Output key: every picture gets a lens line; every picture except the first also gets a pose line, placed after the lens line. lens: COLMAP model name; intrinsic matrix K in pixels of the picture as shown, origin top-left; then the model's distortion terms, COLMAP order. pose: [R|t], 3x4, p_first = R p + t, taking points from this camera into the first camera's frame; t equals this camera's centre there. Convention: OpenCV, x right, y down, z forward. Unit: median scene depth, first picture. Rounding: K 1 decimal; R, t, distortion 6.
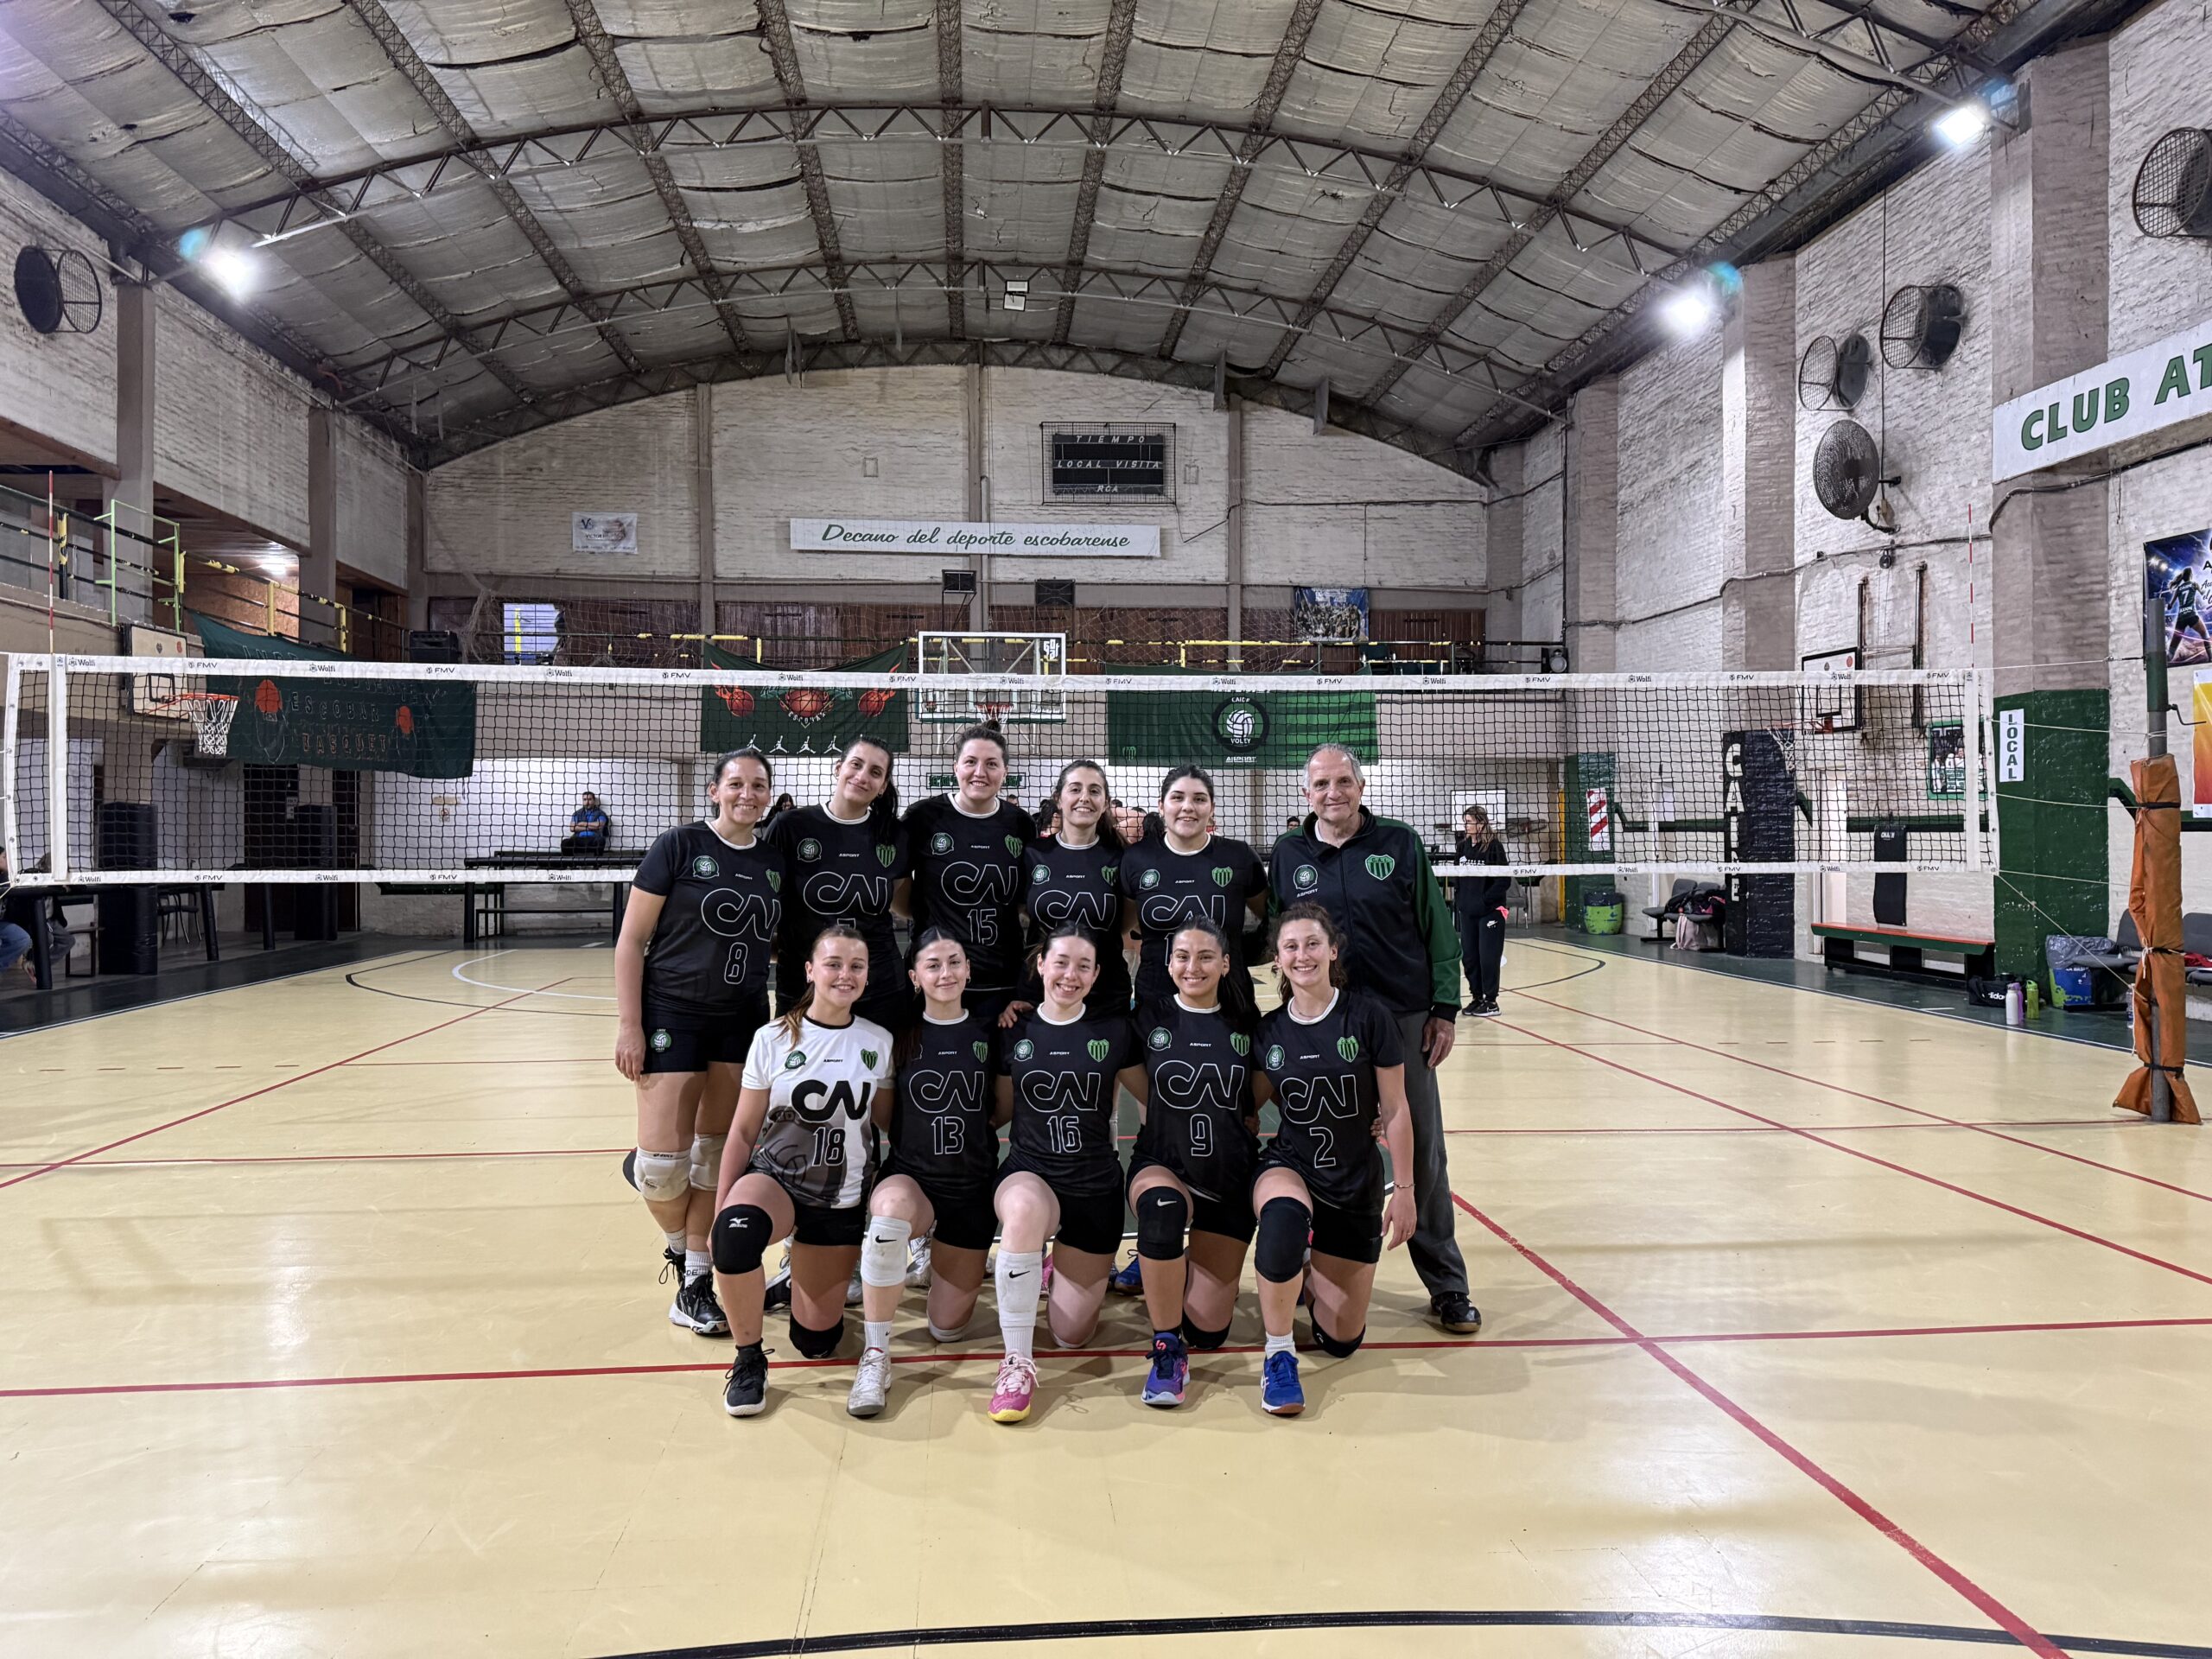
lens RADIAL K [[1561.3, 0, 1113.0], [0, 1561.3, 845.9], [0, 0, 1]] dist [0.032559, -0.040621]
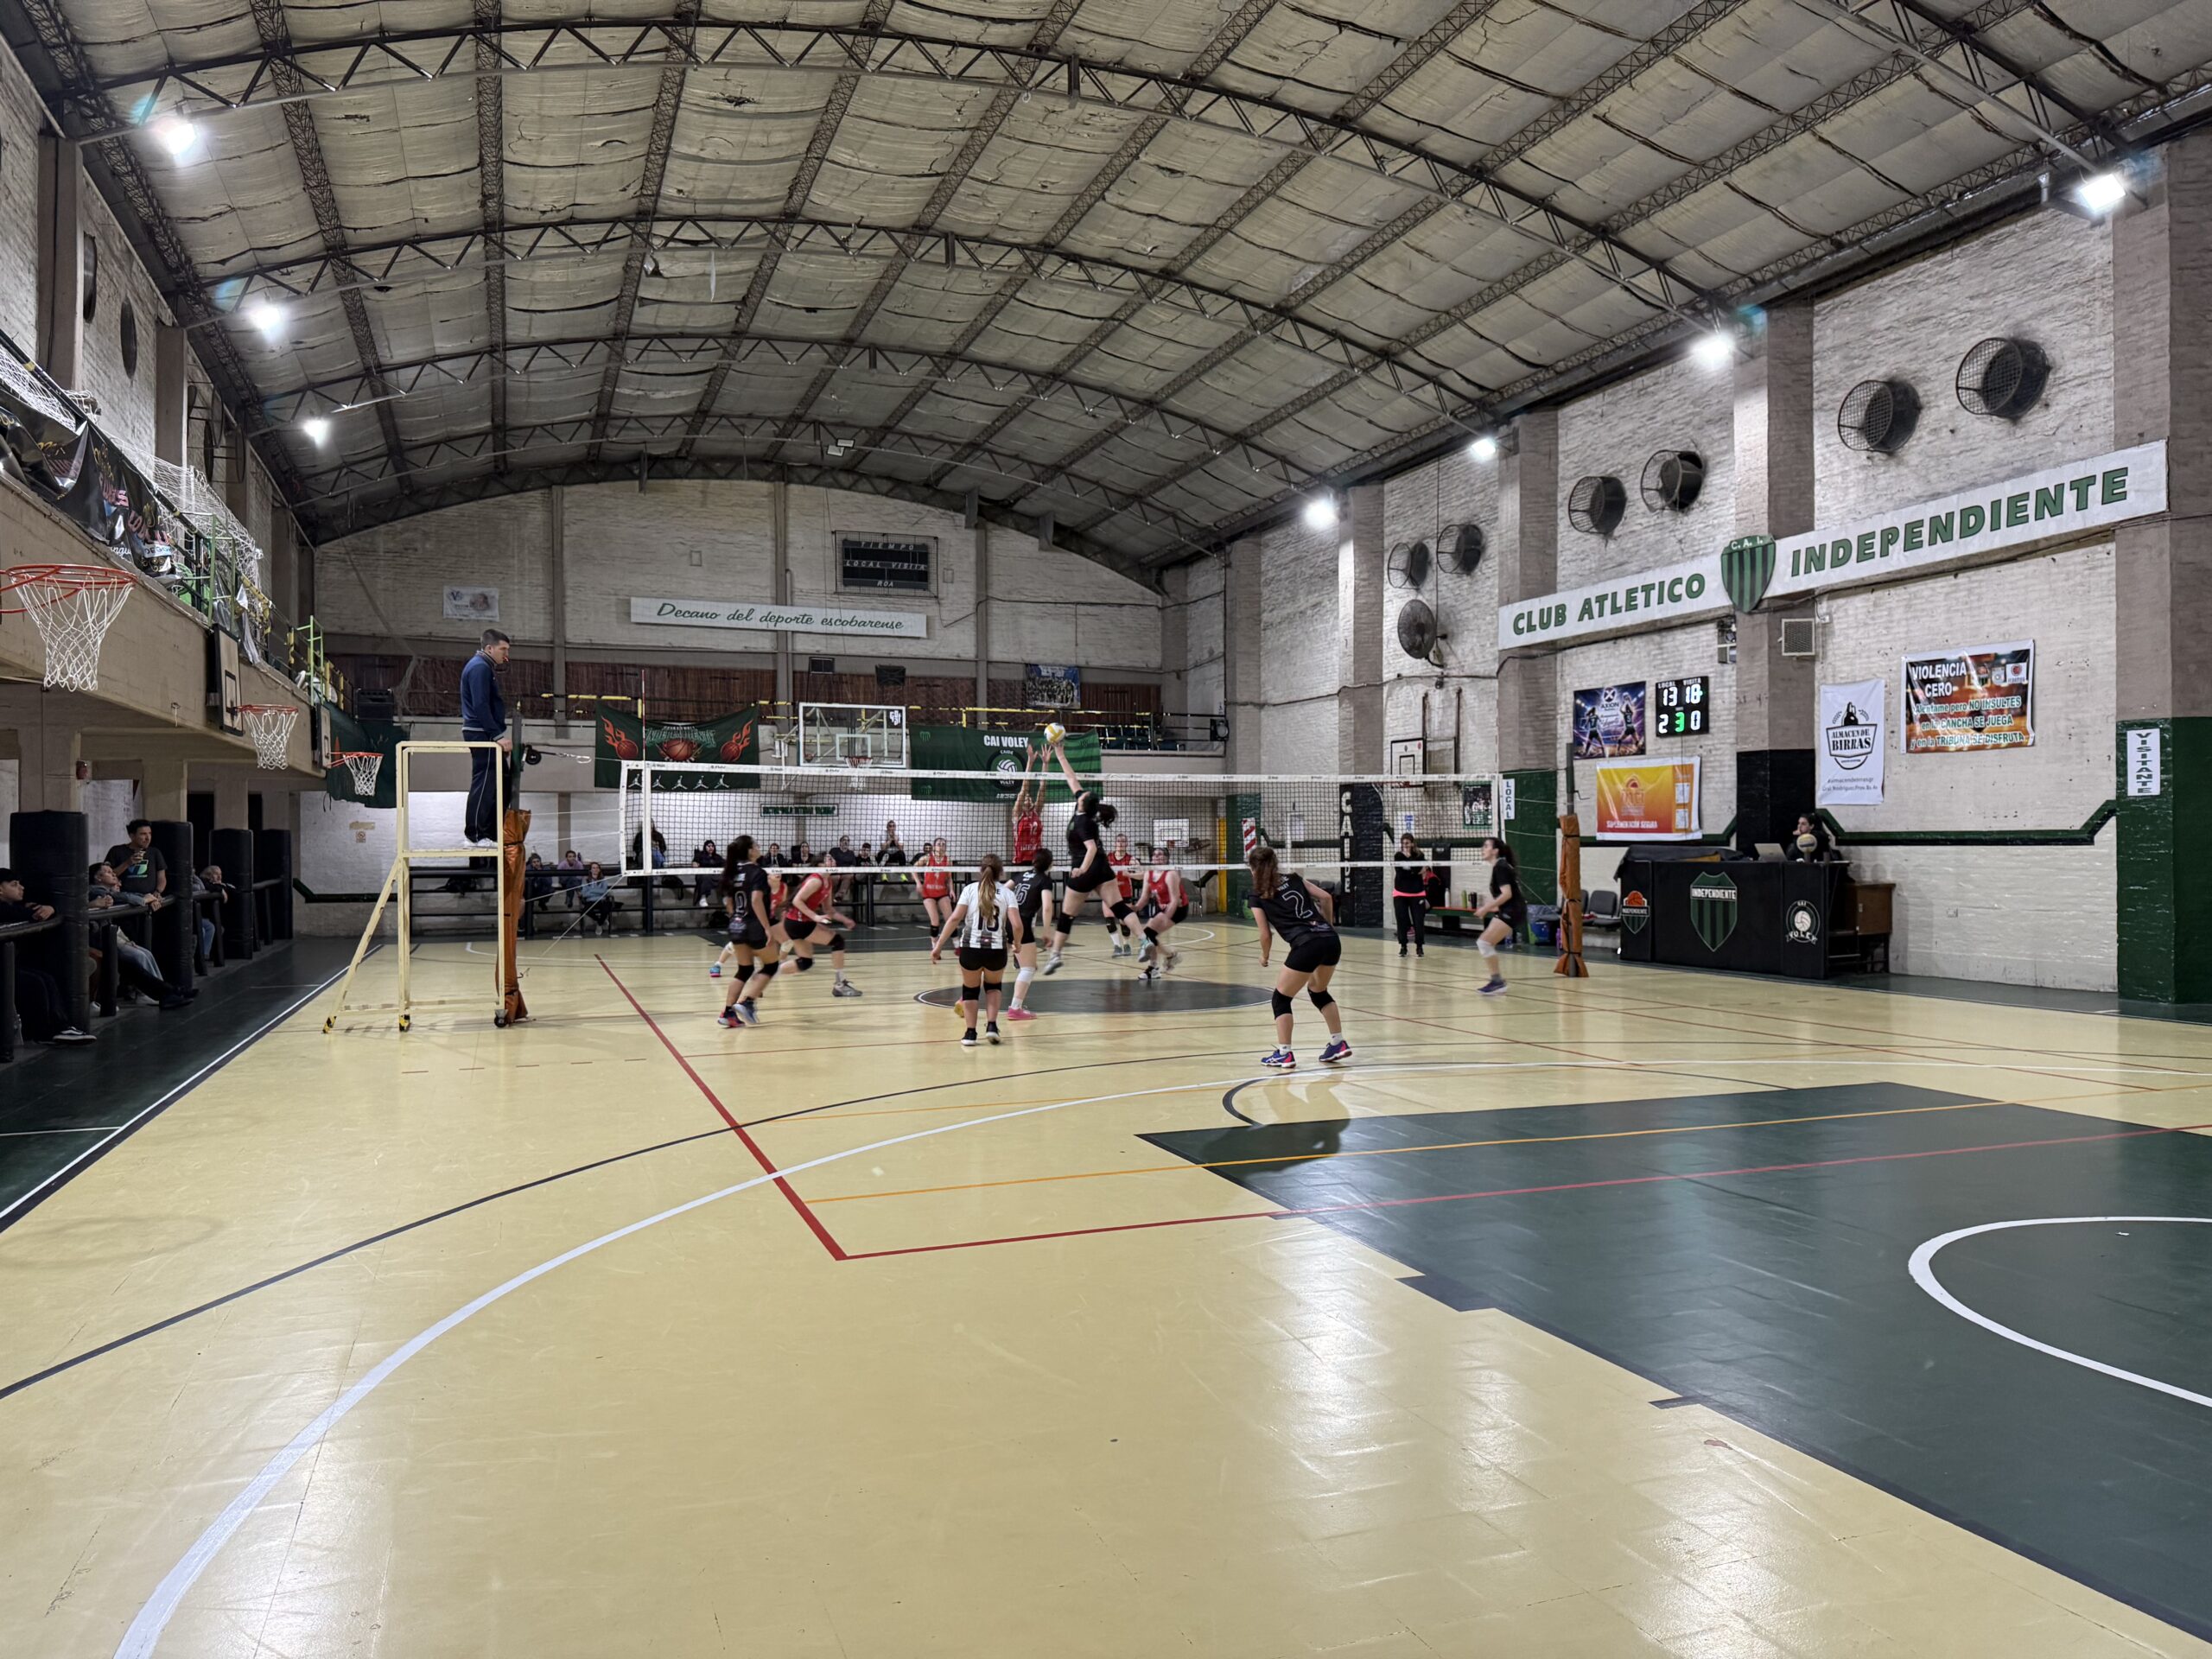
lens RADIAL K [[1561.3, 0, 1112.1], [0, 1561.3, 853.7], [0, 0, 1]] dist [0.032559, -0.040621]
pose [[0.962660, -0.003085, 0.270695, -0.202052], [0.004569, 0.999978, -0.004853, 0.002334], [-0.270674, 0.005909, 0.962653, -0.345533]]
